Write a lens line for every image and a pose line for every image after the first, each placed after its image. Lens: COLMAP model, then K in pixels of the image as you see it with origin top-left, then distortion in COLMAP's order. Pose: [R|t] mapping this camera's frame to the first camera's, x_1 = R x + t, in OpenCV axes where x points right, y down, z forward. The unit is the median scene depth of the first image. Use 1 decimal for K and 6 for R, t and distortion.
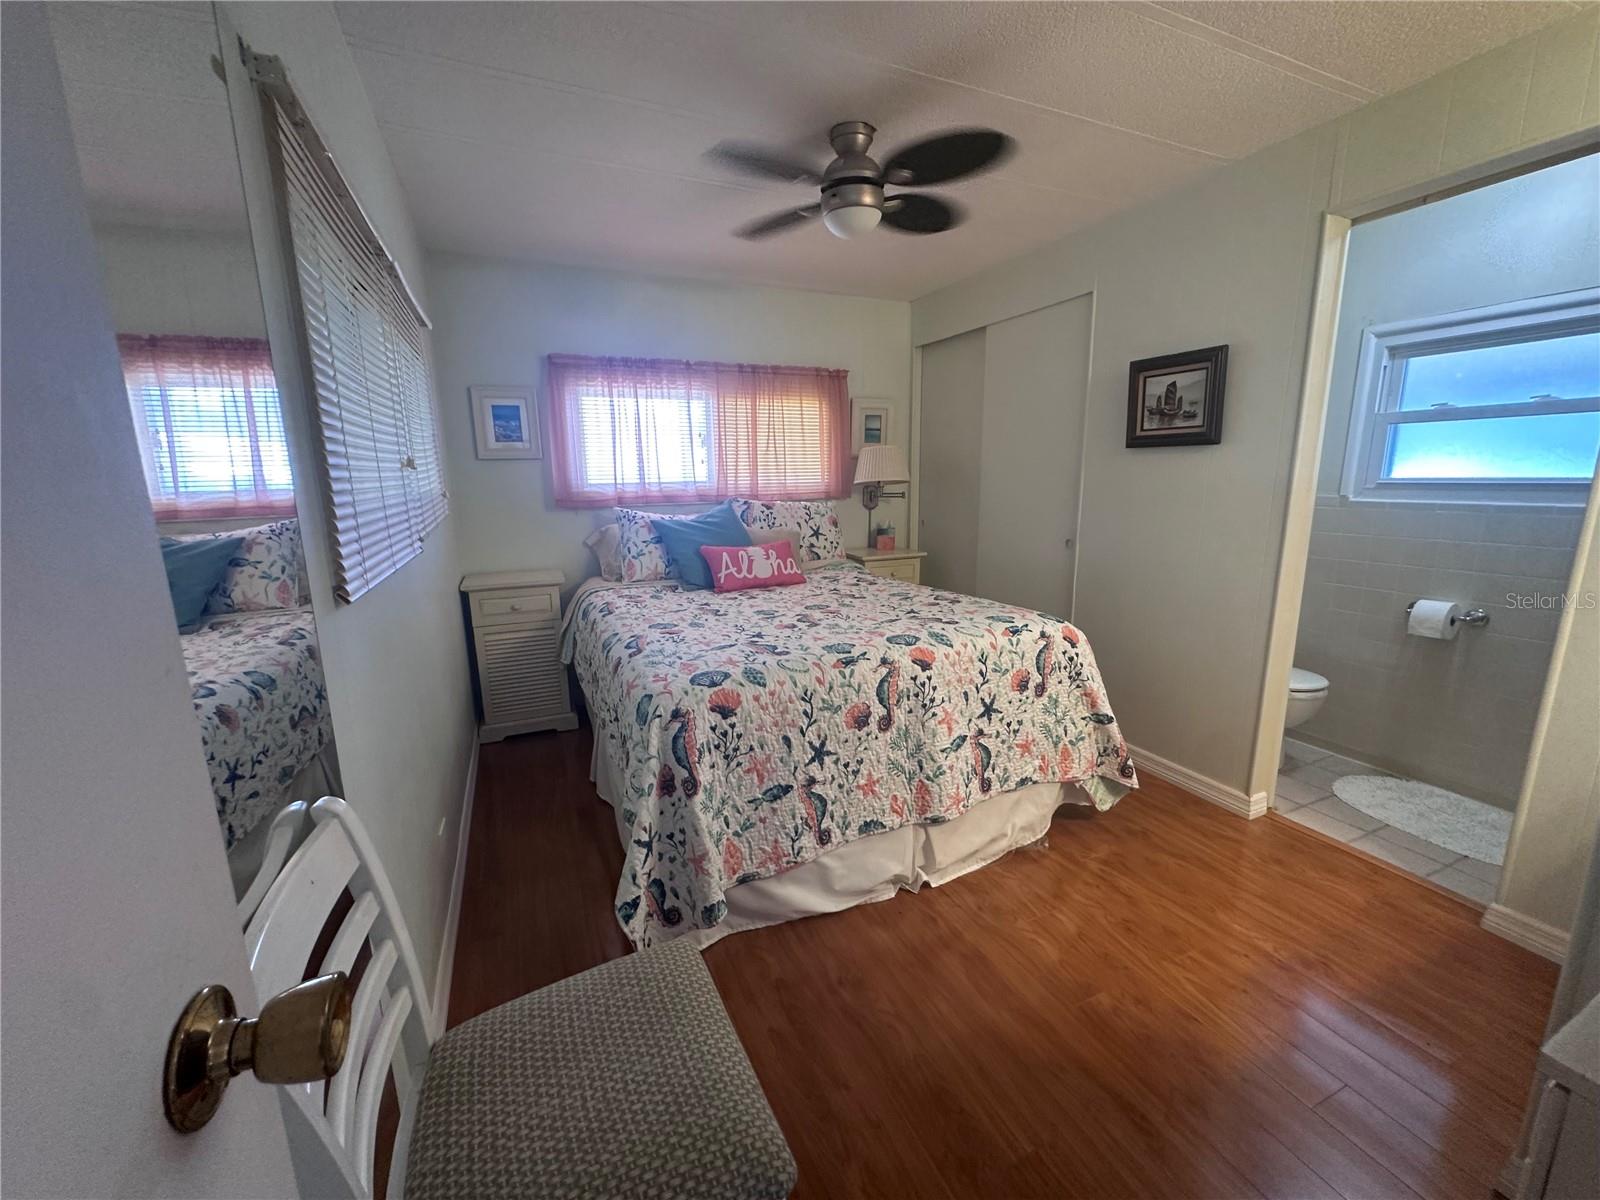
lens RADIAL K [[637.6, 0, 800.0], [0, 637.6, 600.0], [0, 0, 1]] dist [-0.002321, -0.000307]
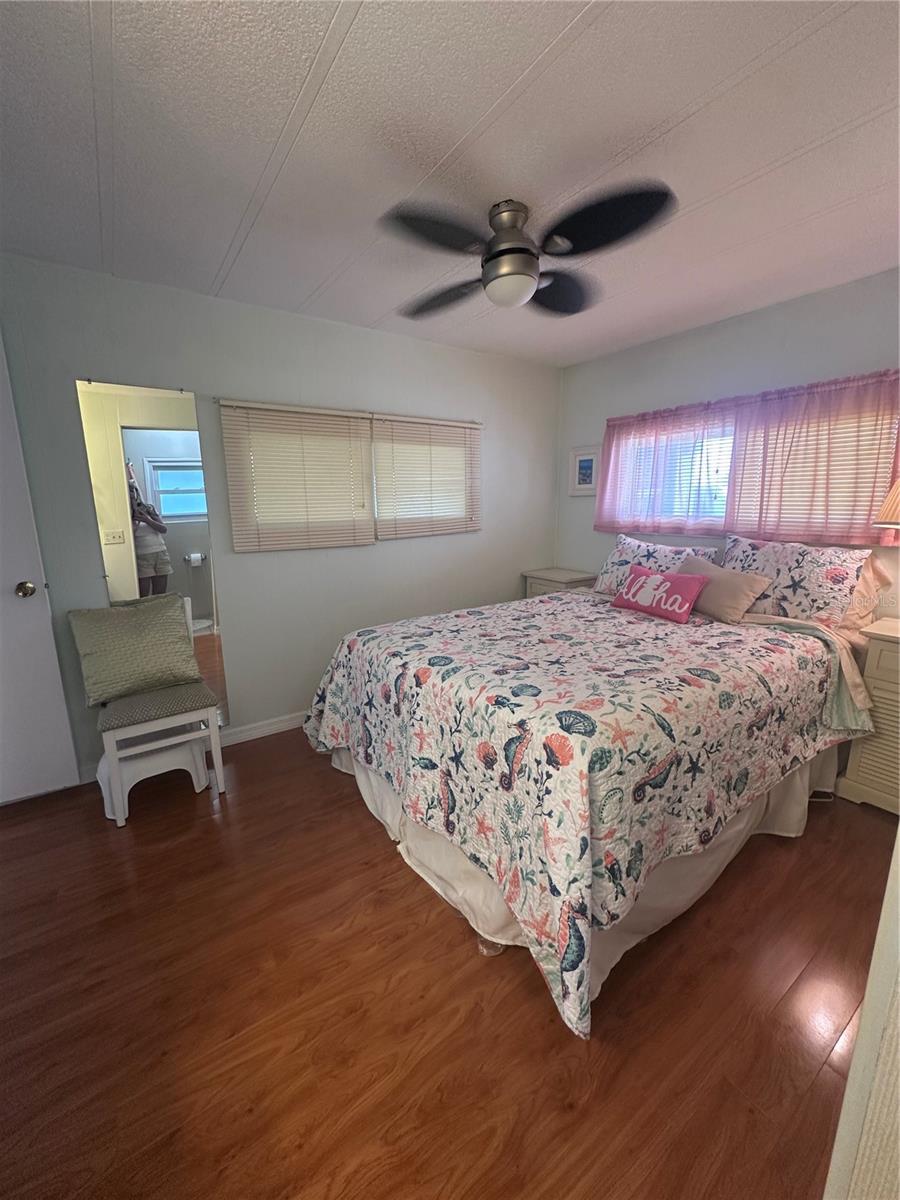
lens RADIAL K [[478.2, 0, 450.0], [0, 478.2, 600.0], [0, 0, 1]] dist [-0.002321, -0.000307]
pose [[0.190376, 0.211800, -0.958592, 0.950910], [-0.187564, 0.966310, 0.176255, -0.197944], [0.963627, 0.146242, 0.223688, 0.773081]]
